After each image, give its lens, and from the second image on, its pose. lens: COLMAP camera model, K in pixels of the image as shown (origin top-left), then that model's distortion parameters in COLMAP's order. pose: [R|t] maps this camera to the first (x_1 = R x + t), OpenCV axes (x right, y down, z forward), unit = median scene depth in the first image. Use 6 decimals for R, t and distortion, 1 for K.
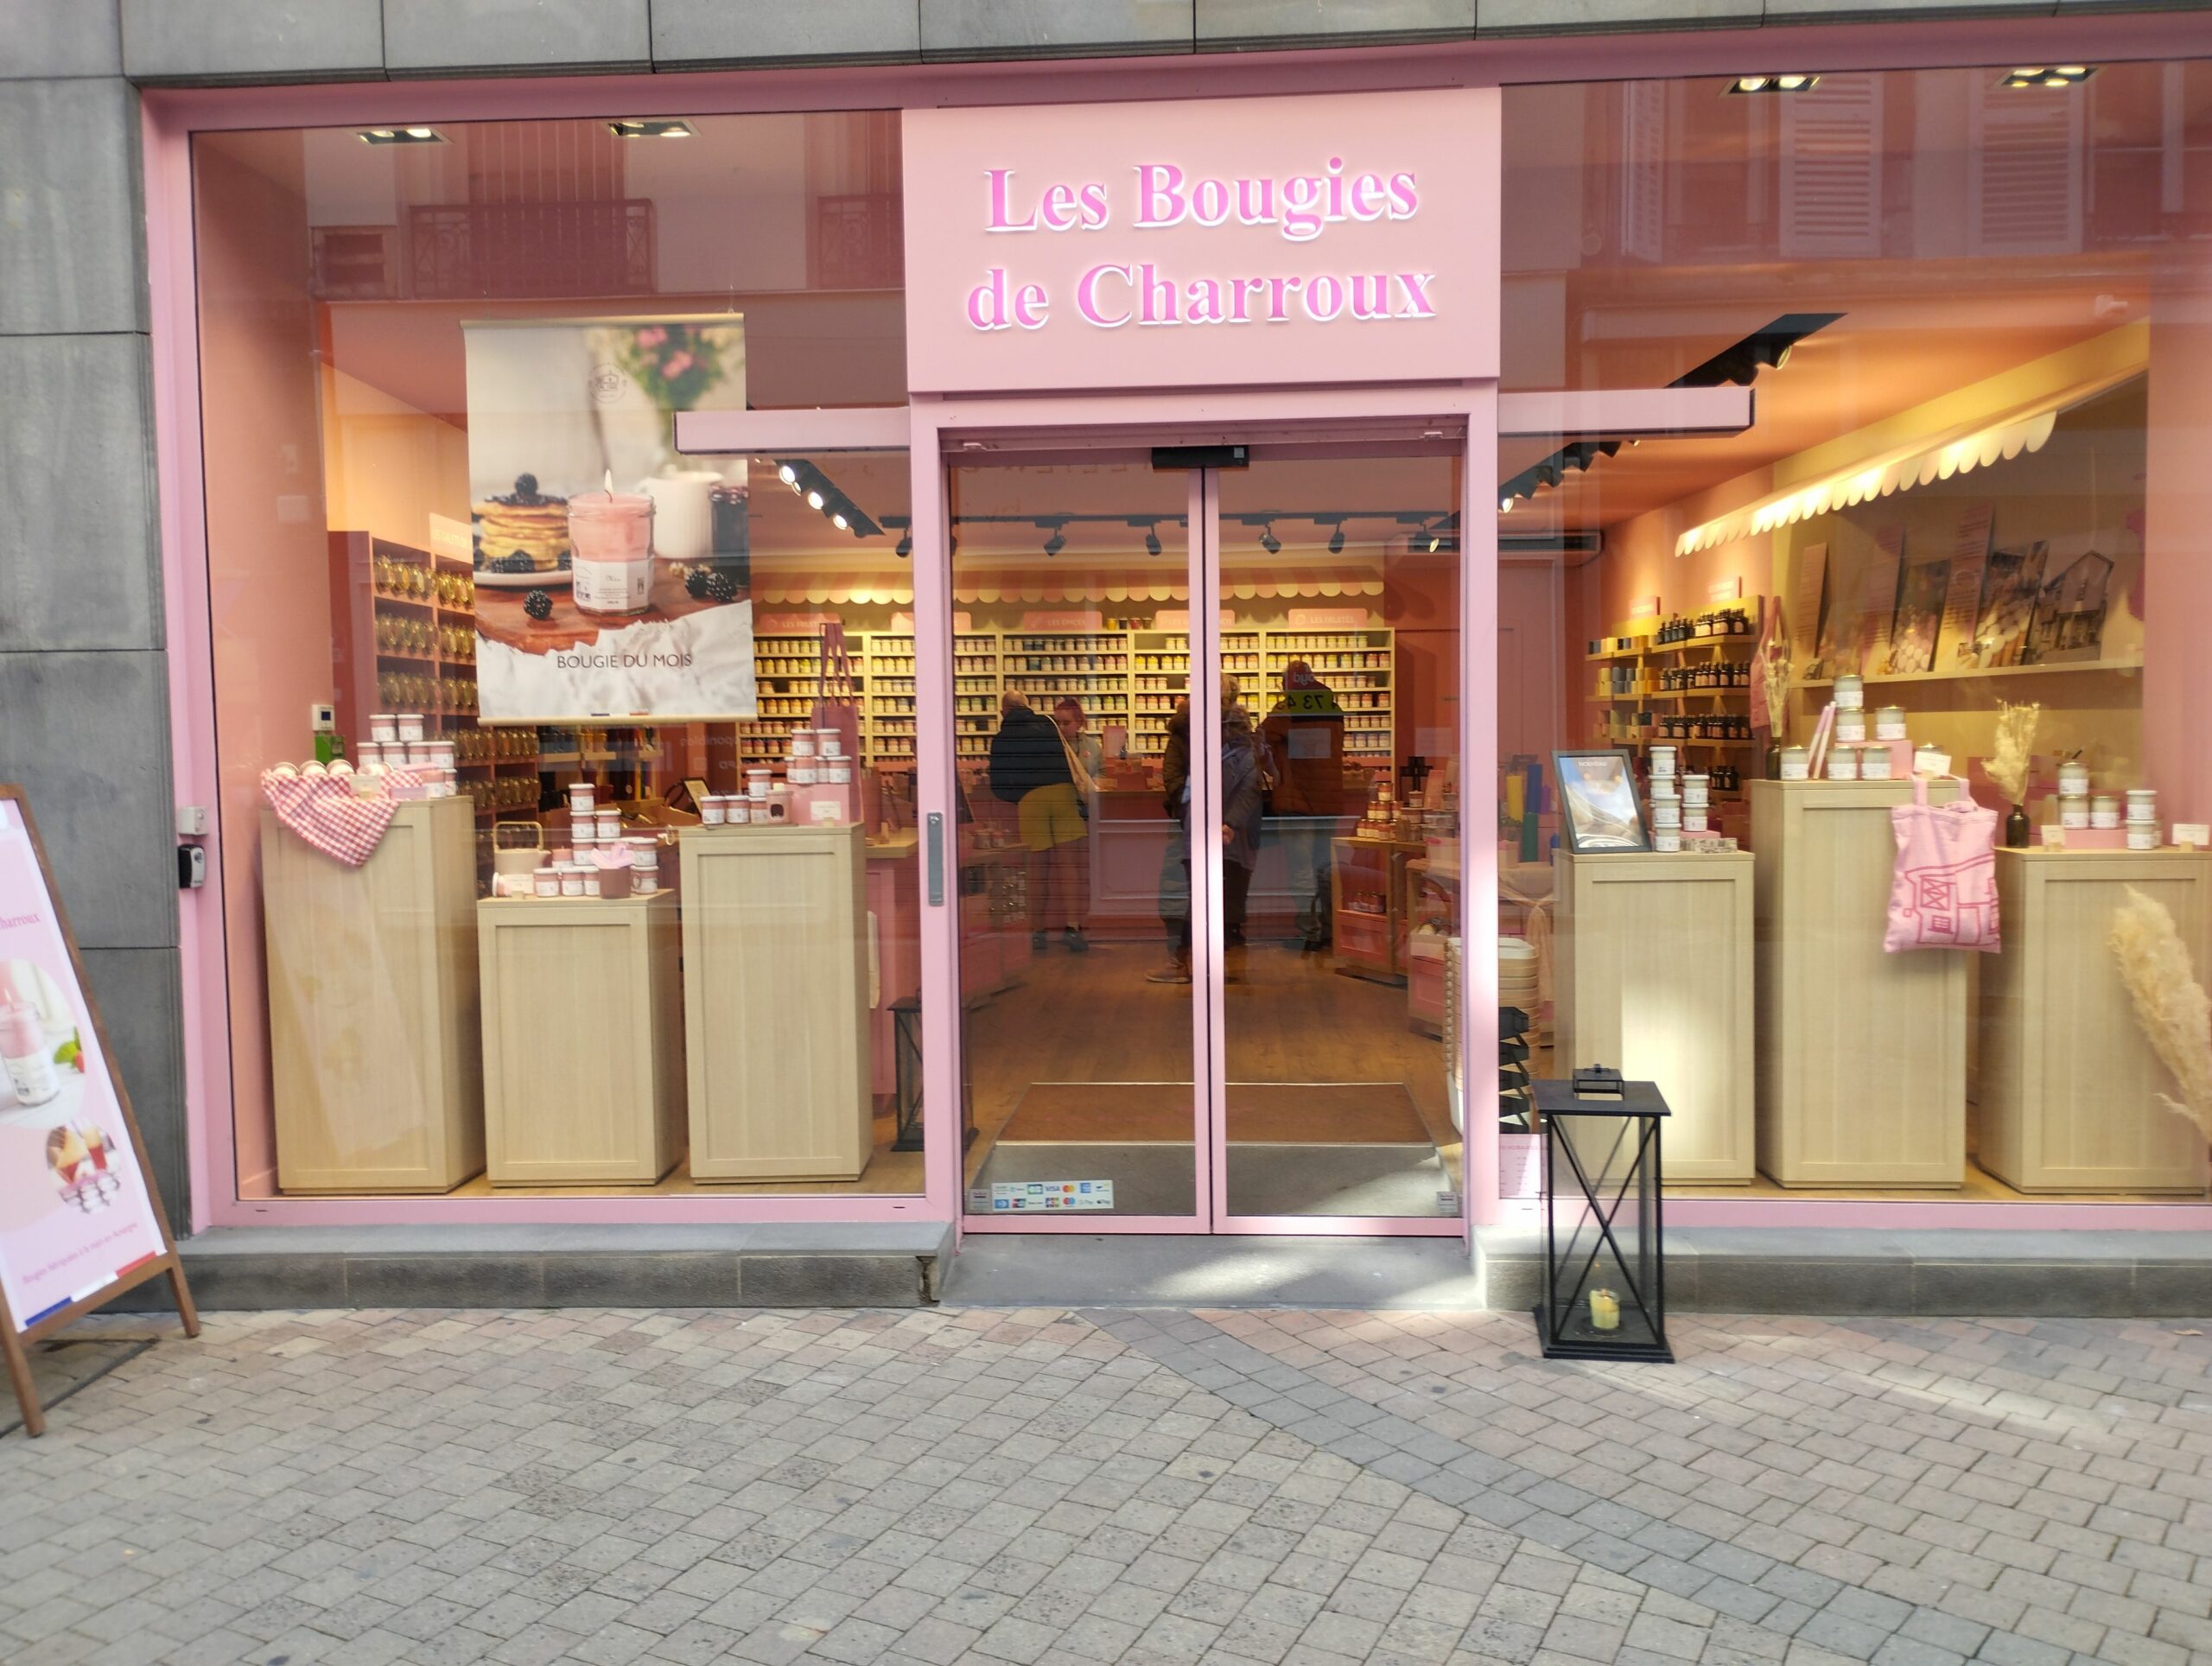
lens RADIAL K [[1787.6, 0, 1109.6], [0, 1787.6, 834.6], [0, 0, 1]] dist [0.053700, -0.033233]
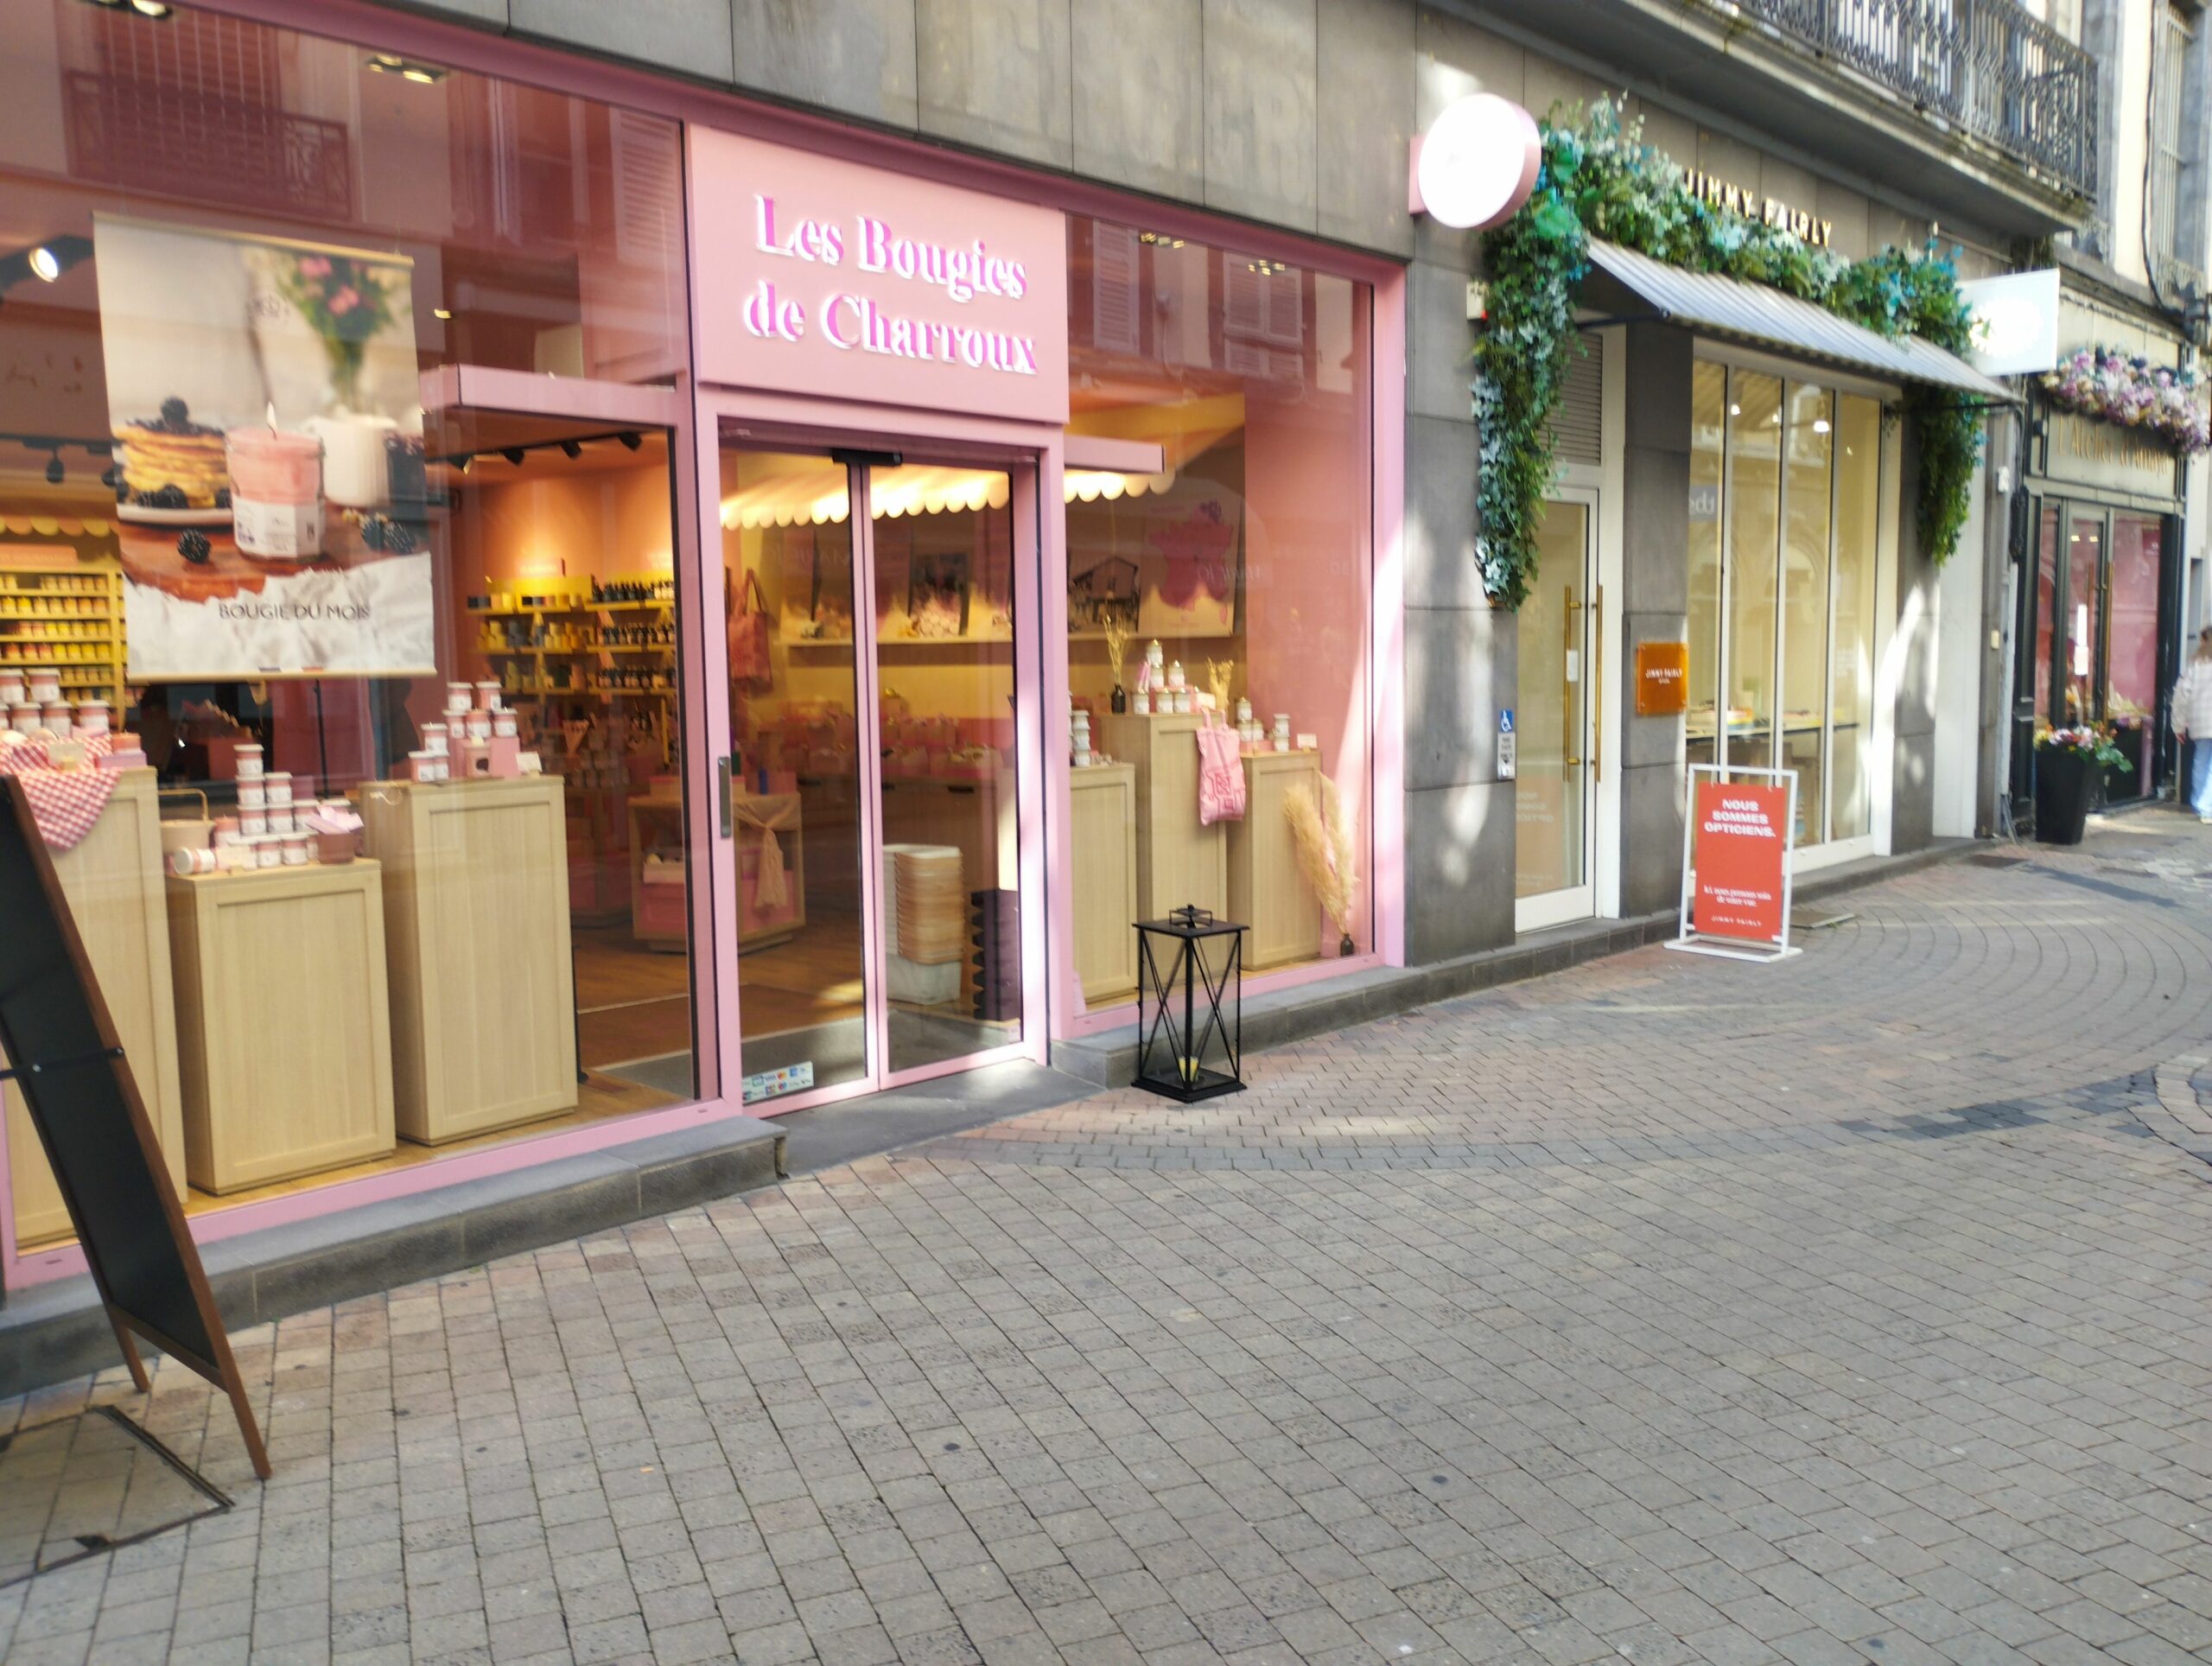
lens RADIAL K [[1787.6, 0, 1107.9], [0, 1787.6, 834.9], [0, 0, 1]] dist [0.053700, -0.033233]
pose [[0.648370, -0.072984, 0.757819, -0.758043], [0.052015, 0.997315, 0.051547, -0.008067], [-0.759547, 0.005996, 0.650425, 0.075506]]
